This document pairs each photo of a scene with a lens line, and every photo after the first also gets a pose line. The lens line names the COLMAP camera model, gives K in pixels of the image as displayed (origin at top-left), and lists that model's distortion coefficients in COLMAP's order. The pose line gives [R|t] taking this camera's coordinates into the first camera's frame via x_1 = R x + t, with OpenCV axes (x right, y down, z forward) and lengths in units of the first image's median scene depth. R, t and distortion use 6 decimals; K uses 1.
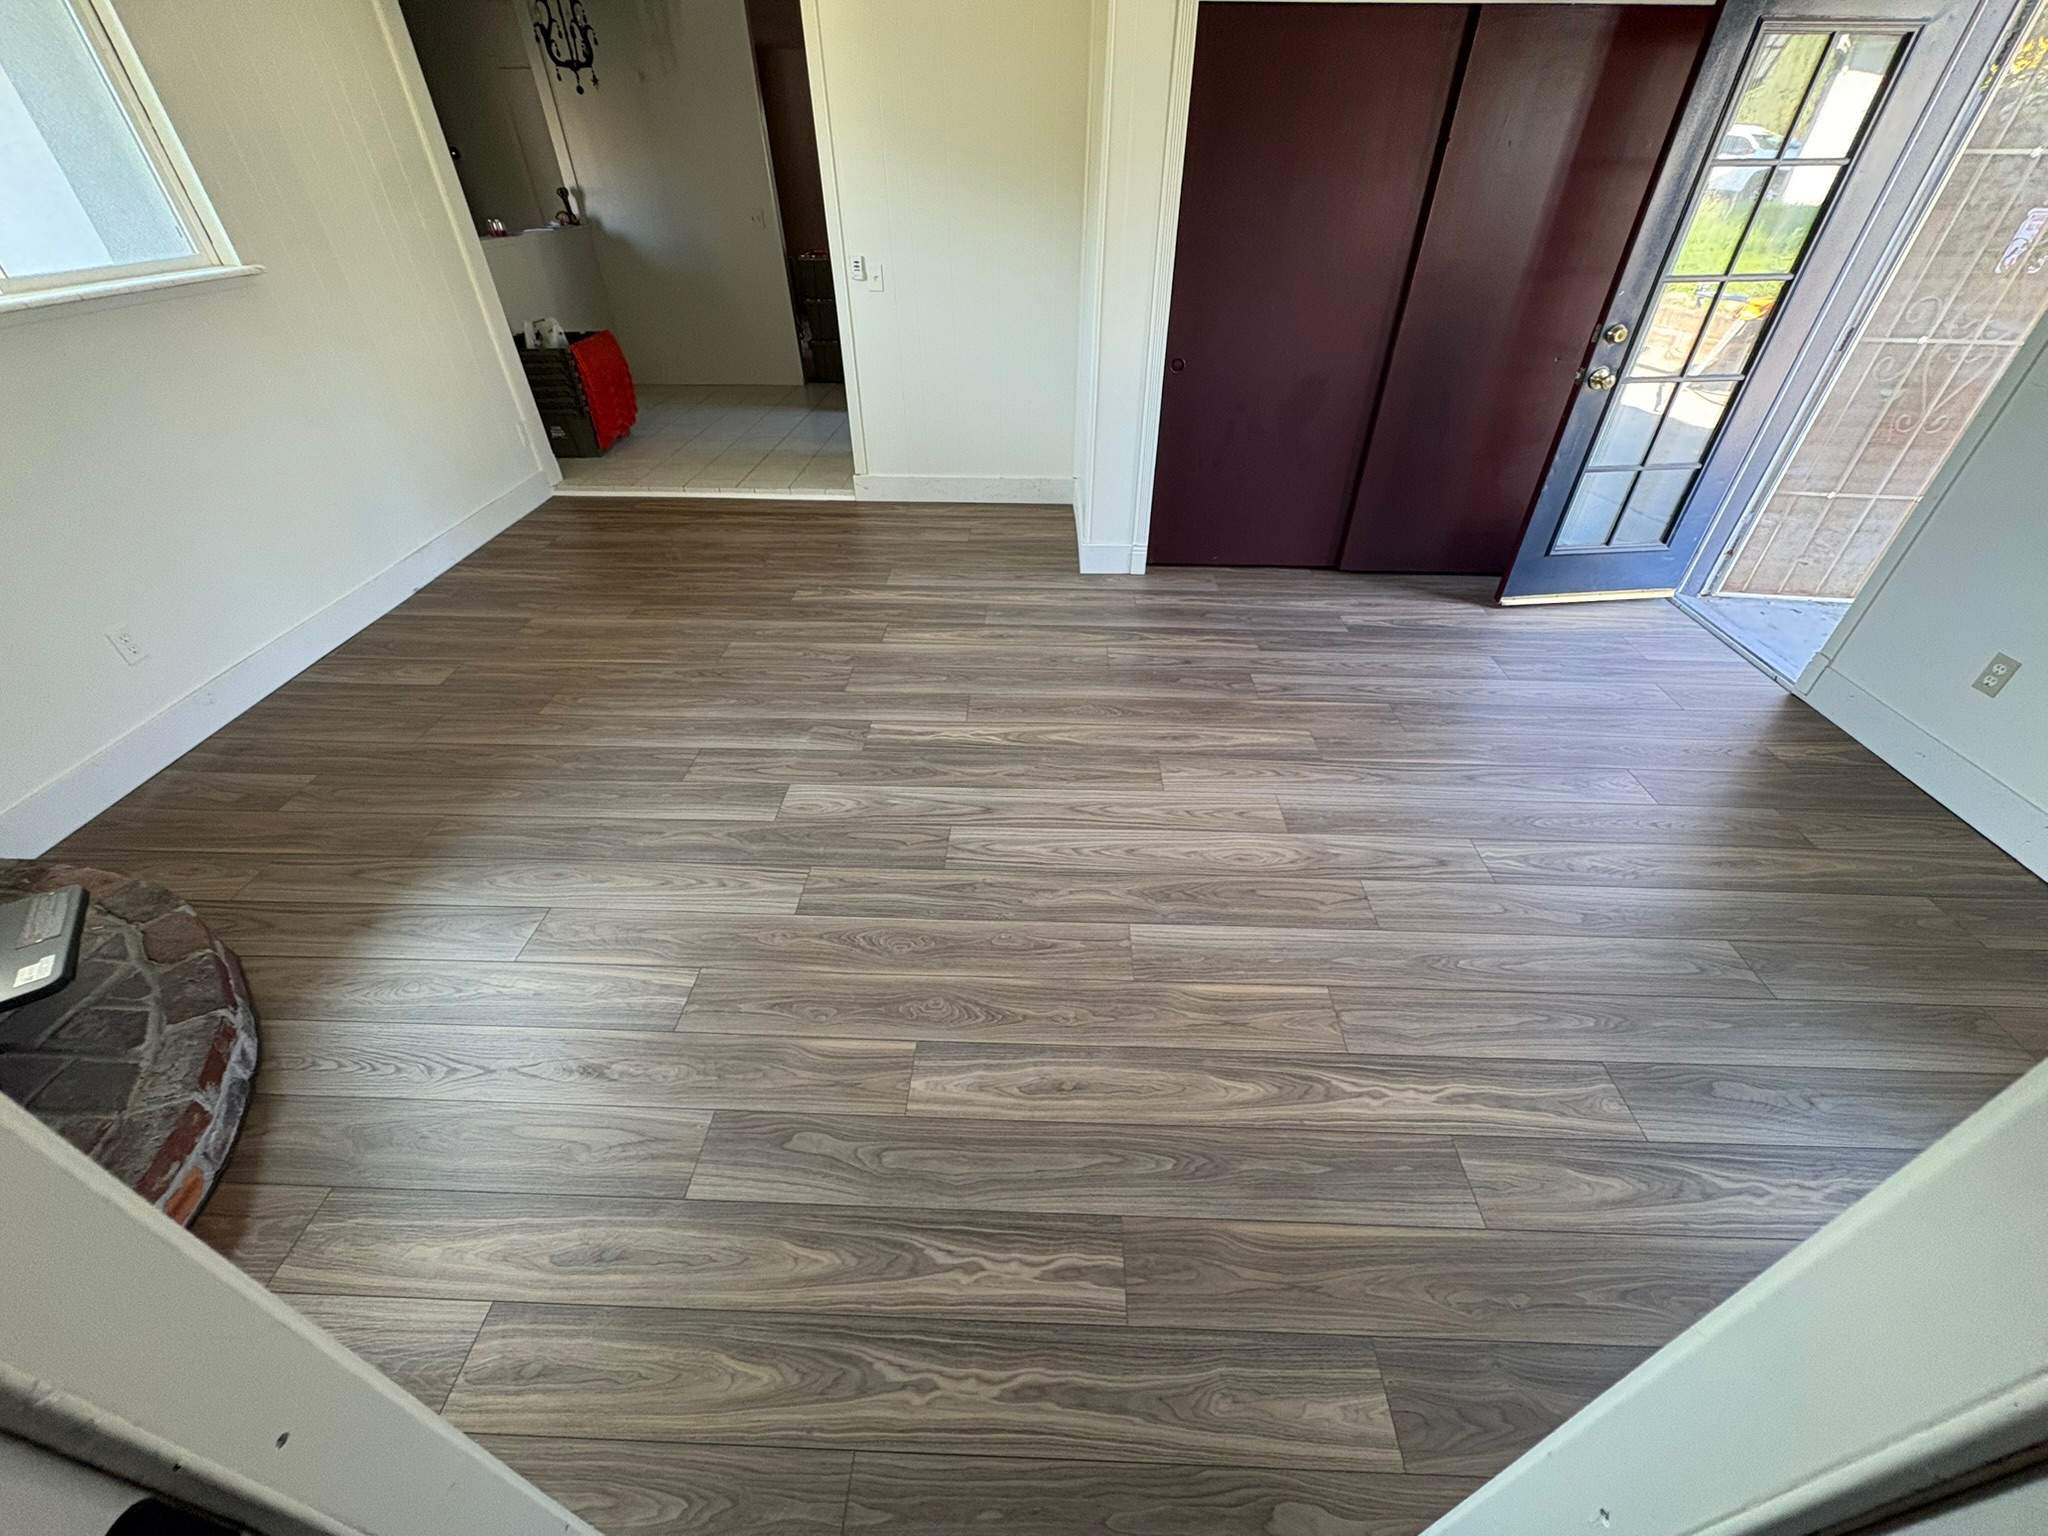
lens RADIAL K [[810.5, 0, 1026.2], [0, 810.5, 760.7], [0, 0, 1]] dist [-0.001346, -0.000184]
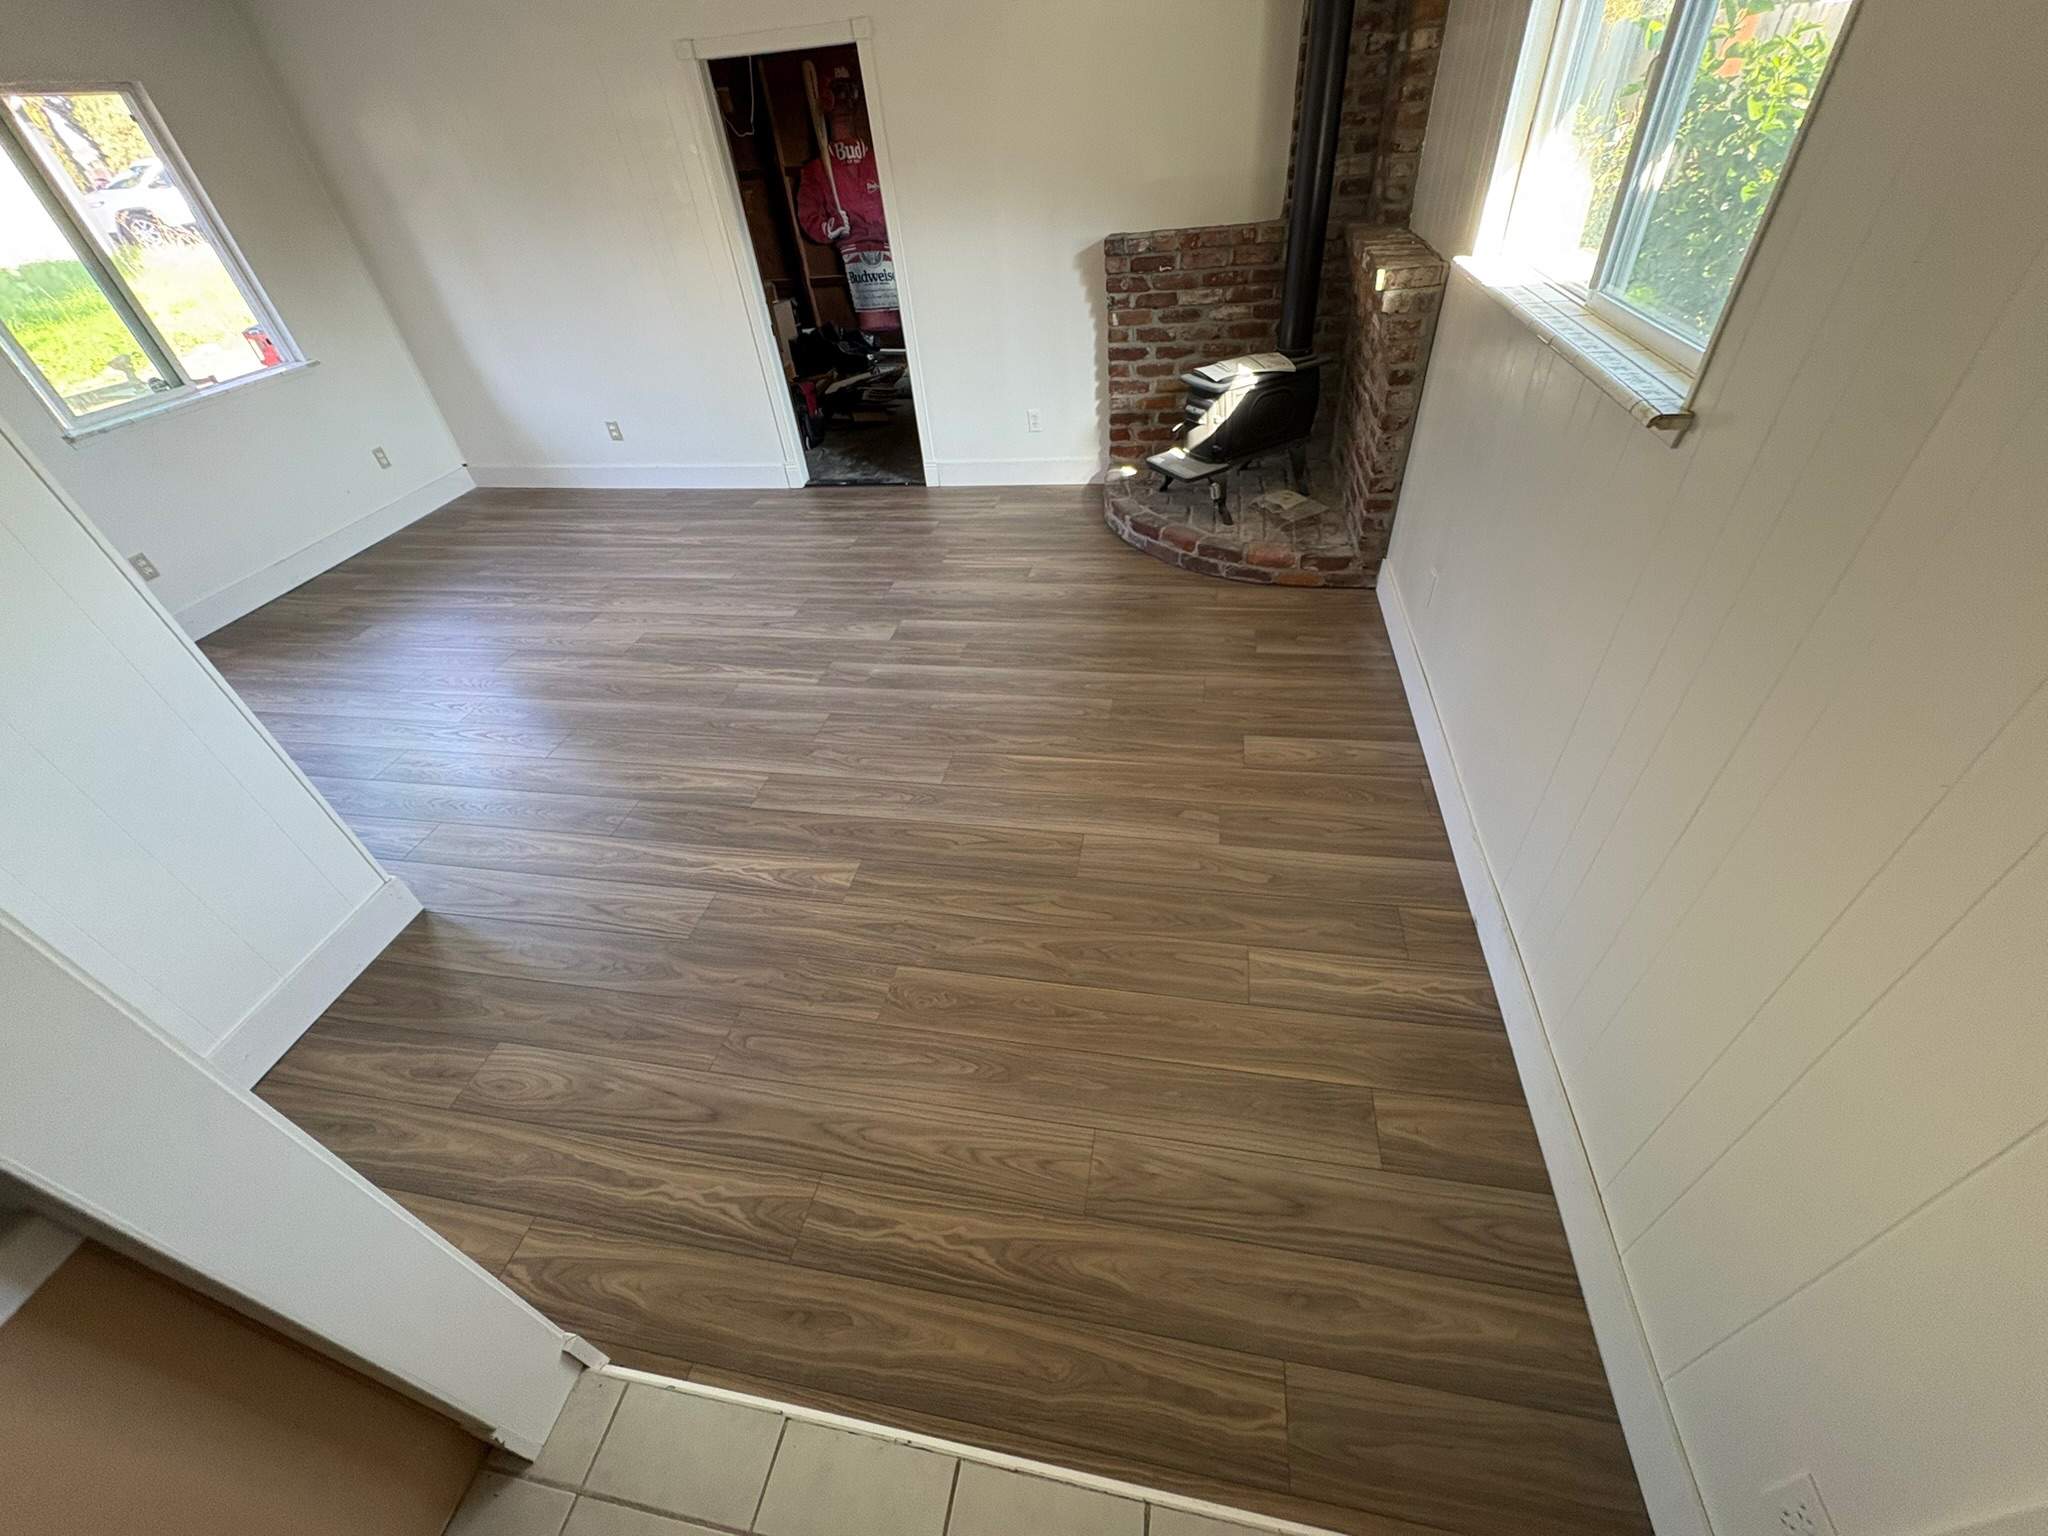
lens RADIAL K [[810.5, 0, 1035.8], [0, 810.5, 768.2], [0, 0, 1]] dist [-0.001346, -0.000184]
pose [[-0.985826, -0.035499, 0.163973, -0.751597], [0.151958, 0.225310, 0.962364, -1.175900], [-0.071108, 0.973640, -0.216722, 1.462529]]
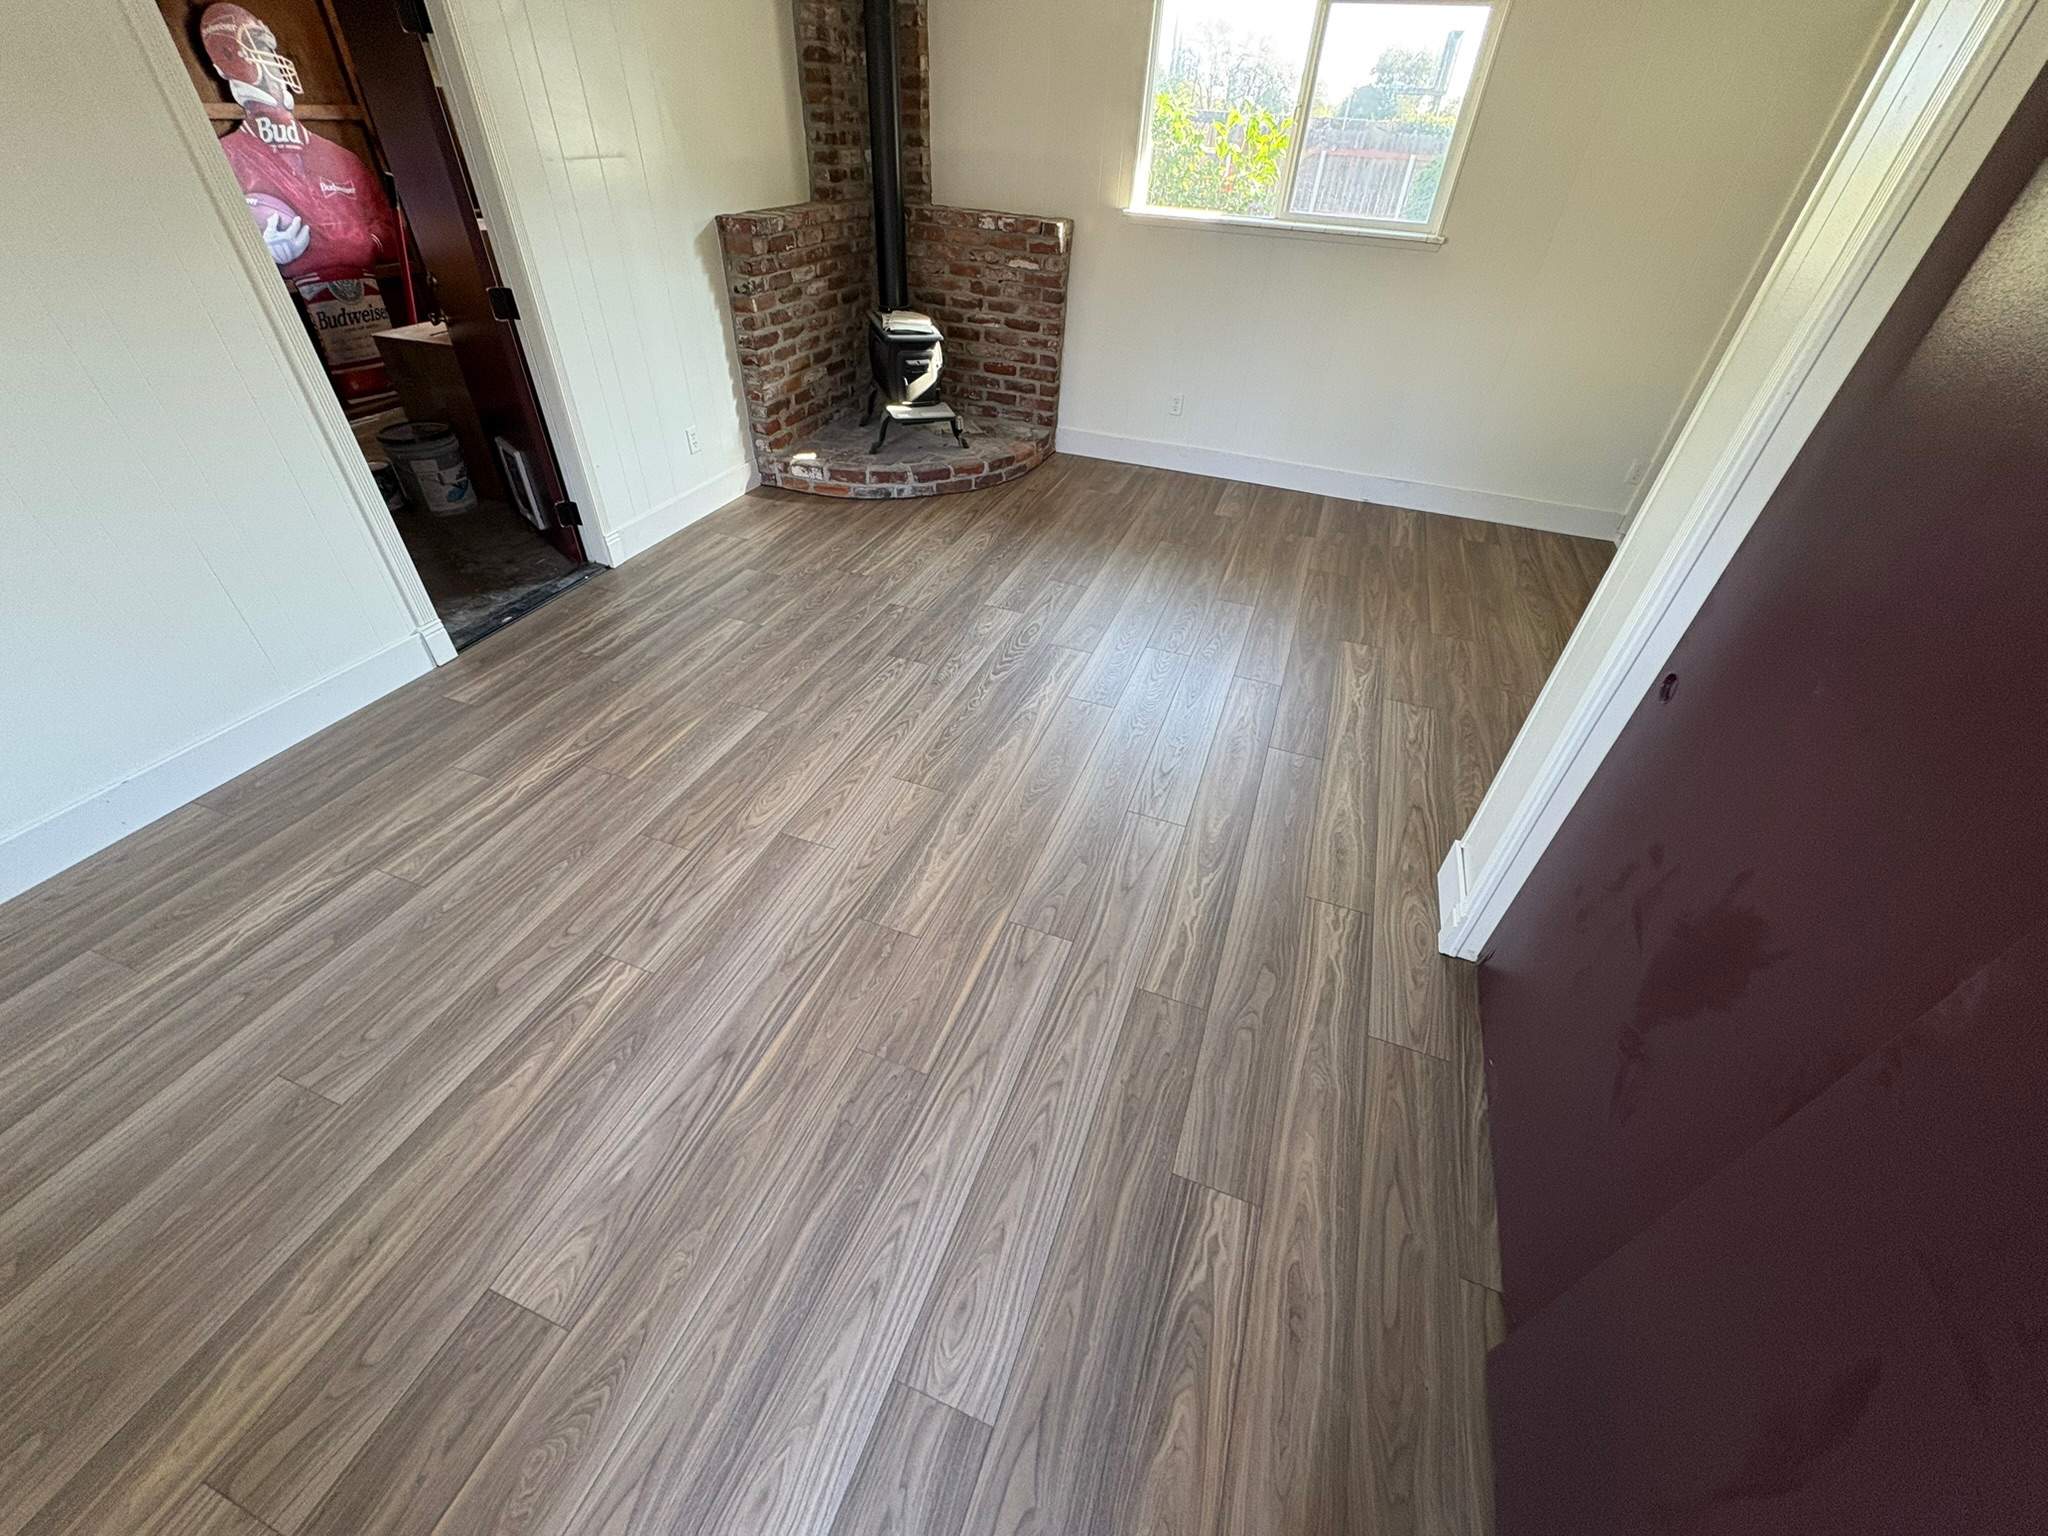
lens RADIAL K [[810.5, 0, 1019.4], [0, 810.5, 767.1], [0, 0, 1]] dist [-0.001346, -0.000184]
pose [[-0.316491, 0.586454, -0.745590, 0.833728], [-0.607969, 0.477933, 0.633998, -0.677697], [0.728153, 0.653951, 0.205285, 0.874208]]
